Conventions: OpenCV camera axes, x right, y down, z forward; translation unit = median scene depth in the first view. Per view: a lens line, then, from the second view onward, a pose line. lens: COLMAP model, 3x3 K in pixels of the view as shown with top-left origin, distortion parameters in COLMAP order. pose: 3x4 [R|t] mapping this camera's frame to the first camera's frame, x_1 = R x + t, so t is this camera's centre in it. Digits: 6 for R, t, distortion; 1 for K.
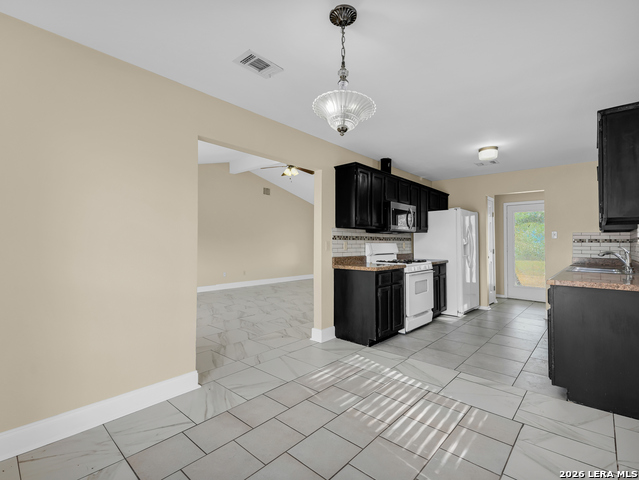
lens RADIAL K [[300.3, 0, 314.1], [0, 300.3, 238.8], [0, 0, 1]] dist [0.035668, -0.016539]
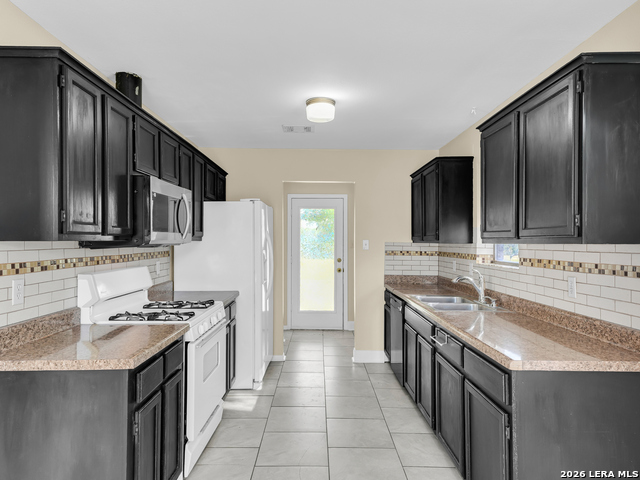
lens RADIAL K [[425.1, 0, 320.0], [0, 425.1, 240.0], [0, 0, 1]] dist [0.066670, -0.000379]
pose [[0.730012, -0.003492, 0.683426, 0.013324], [-0.007321, 0.999890, 0.012928, -0.039952], [-0.683395, -0.014441, 0.729906, 0.360424]]
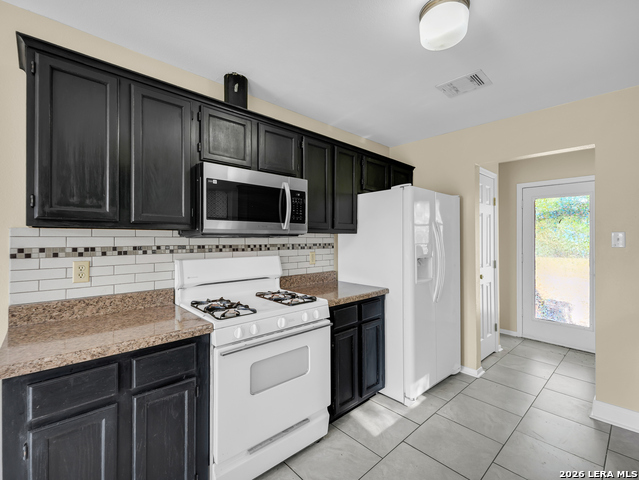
lens RADIAL K [[300.3, 0, 314.1], [0, 300.3, 238.8], [0, 0, 1]] dist [0.035668, -0.016539]
pose [[0.997591, 0.001522, -0.069351, 0.398162], [-0.000321, 0.999850, 0.017326, -0.025008], [0.069367, -0.017262, 0.997442, 0.550447]]
